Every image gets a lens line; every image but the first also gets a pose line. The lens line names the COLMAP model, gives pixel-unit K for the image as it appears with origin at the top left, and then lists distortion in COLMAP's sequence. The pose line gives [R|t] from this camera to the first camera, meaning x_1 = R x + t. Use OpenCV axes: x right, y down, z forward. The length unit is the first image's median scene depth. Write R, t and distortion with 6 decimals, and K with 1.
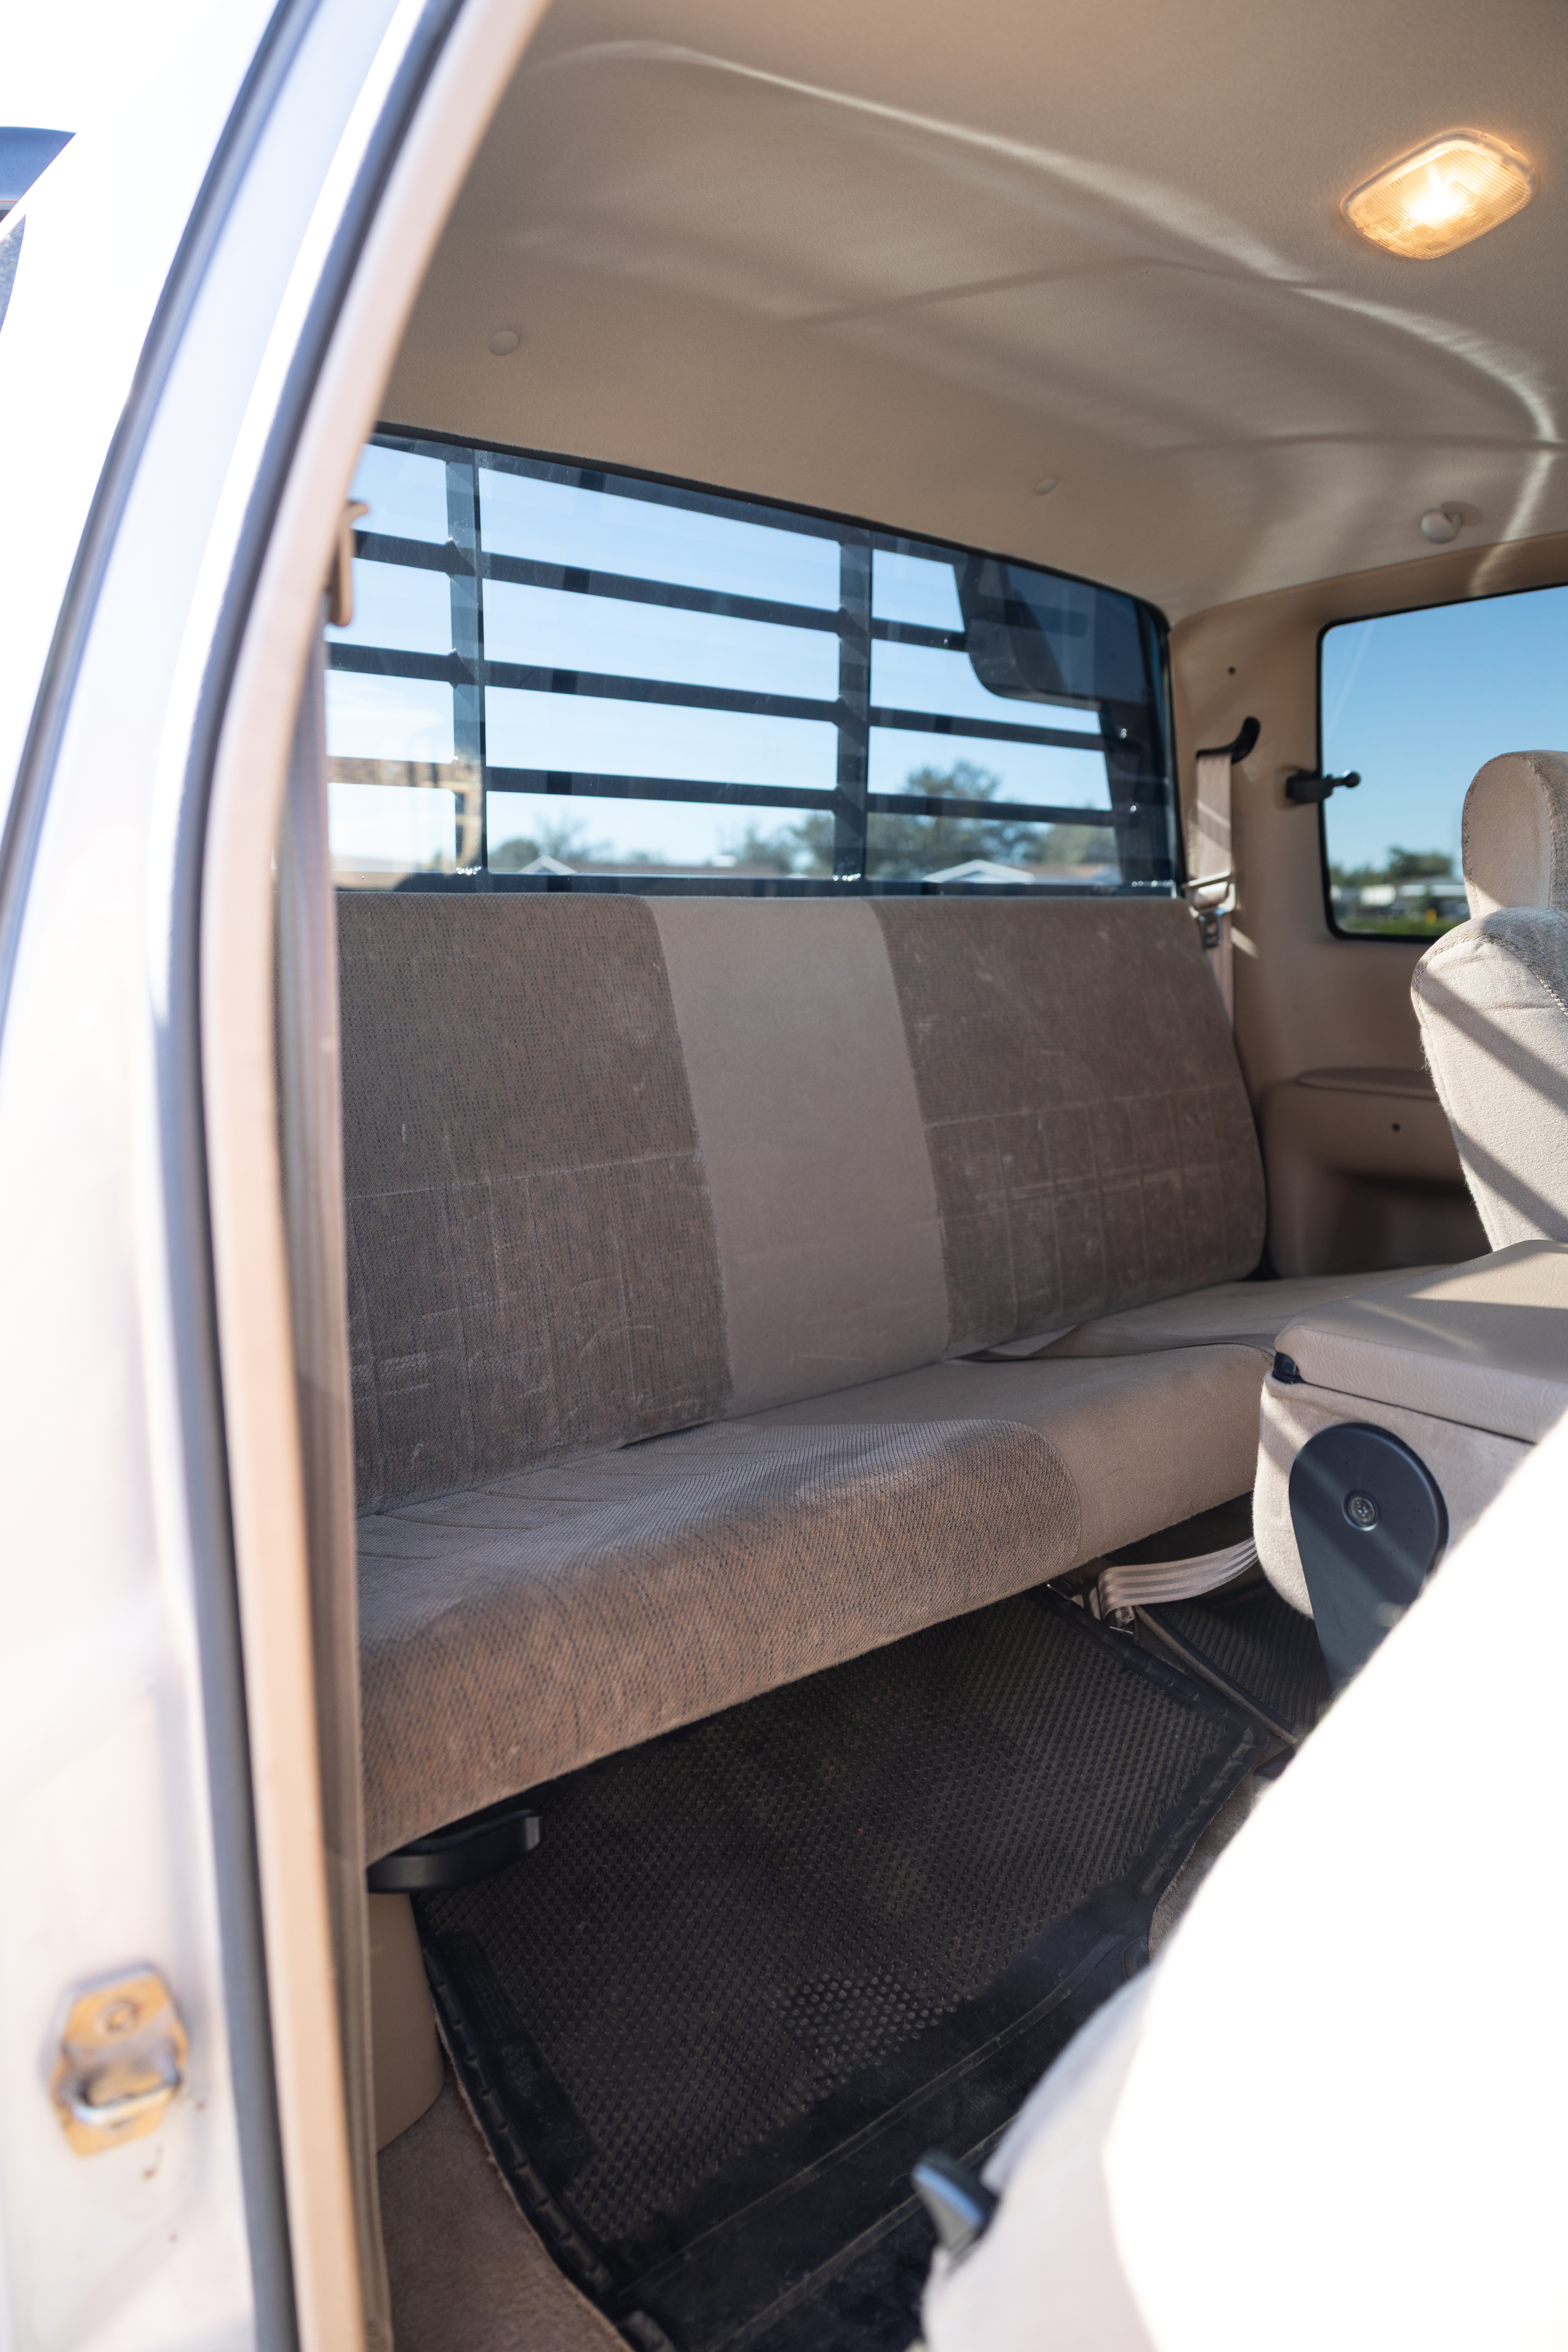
lens RADIAL K [[1595.4, 0, 828.6], [0, 1595.4, 1173.1], [0, 0, 1]] dist [0.022875, -0.006106]
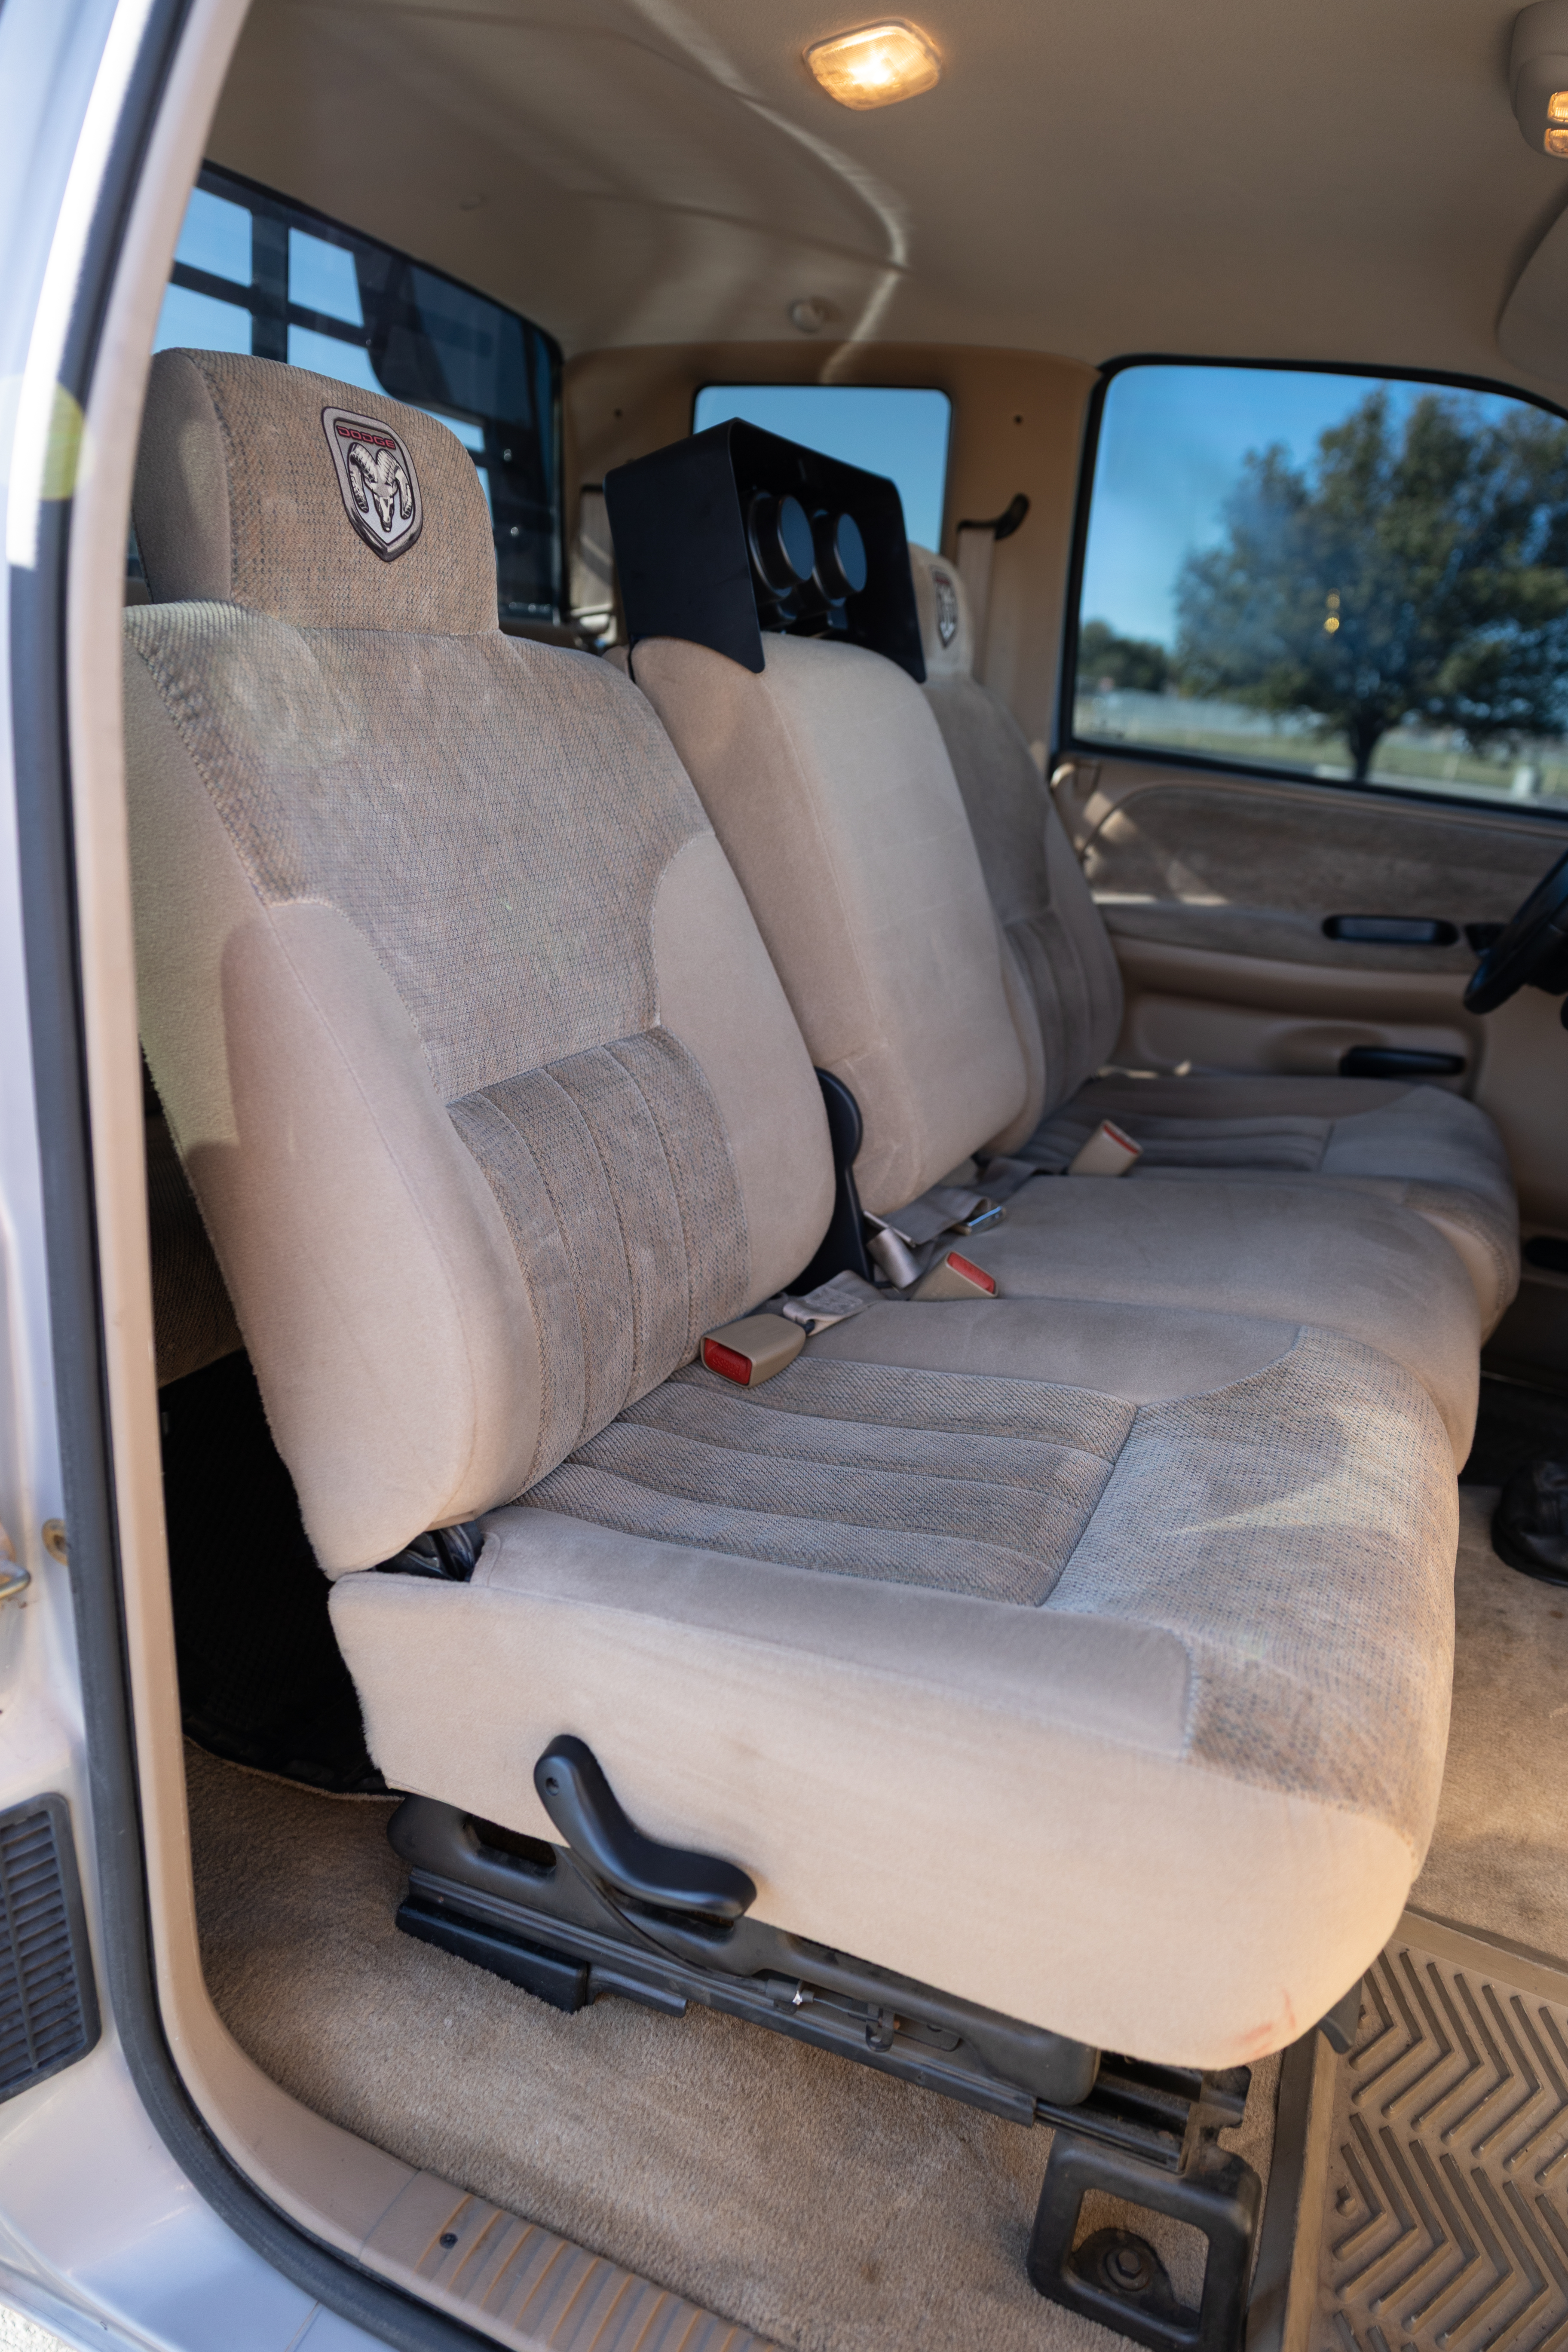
lens RADIAL K [[1595.4, 0, 828.6], [0, 1595.4, 1173.1], [0, 0, 1]] dist [0.022875, -0.006106]
pose [[0.895009, -0.046681, 0.443598, -0.127787], [-0.028364, 0.986540, 0.161043, 0.016509], [-0.445145, -0.156717, 0.881638, -0.107960]]
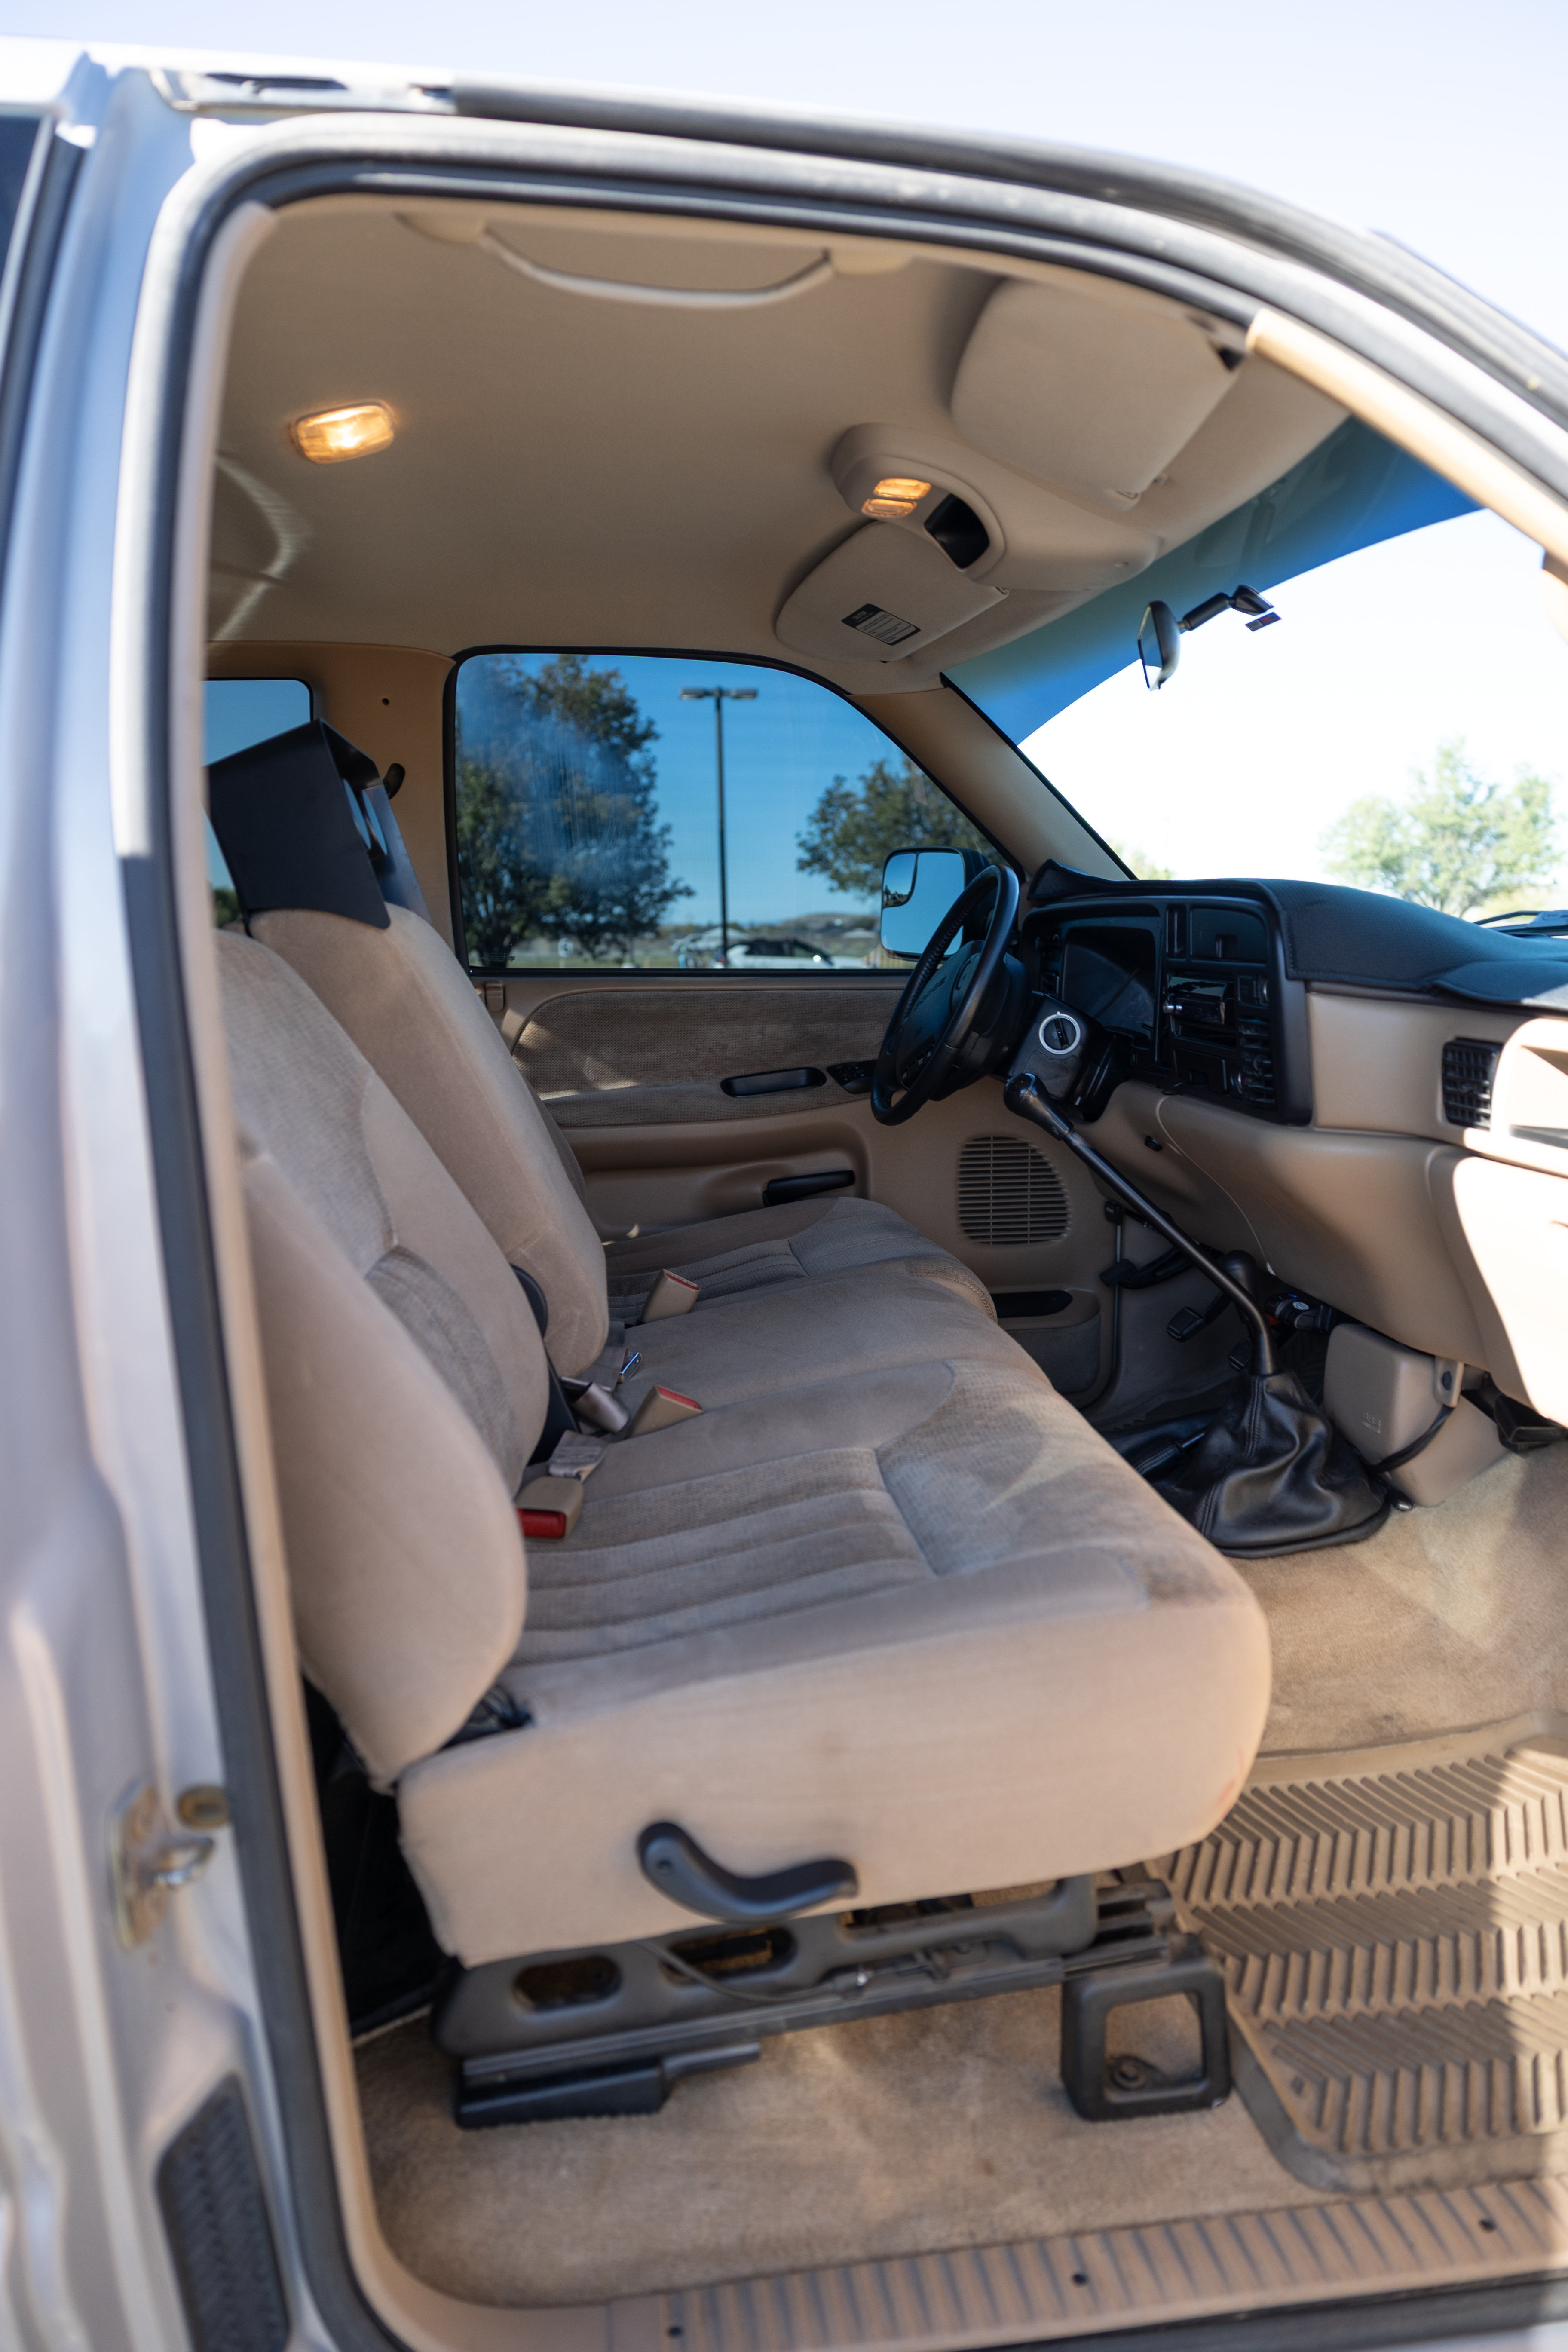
lens RADIAL K [[1595.4, 0, 828.6], [0, 1595.4, 1173.1], [0, 0, 1]] dist [0.022875, -0.006106]
pose [[0.536688, -0.138295, 0.832371, -0.382871], [0.161394, 0.985088, 0.059606, 0.021287], [-0.828202, 0.102350, 0.551005, -0.049173]]
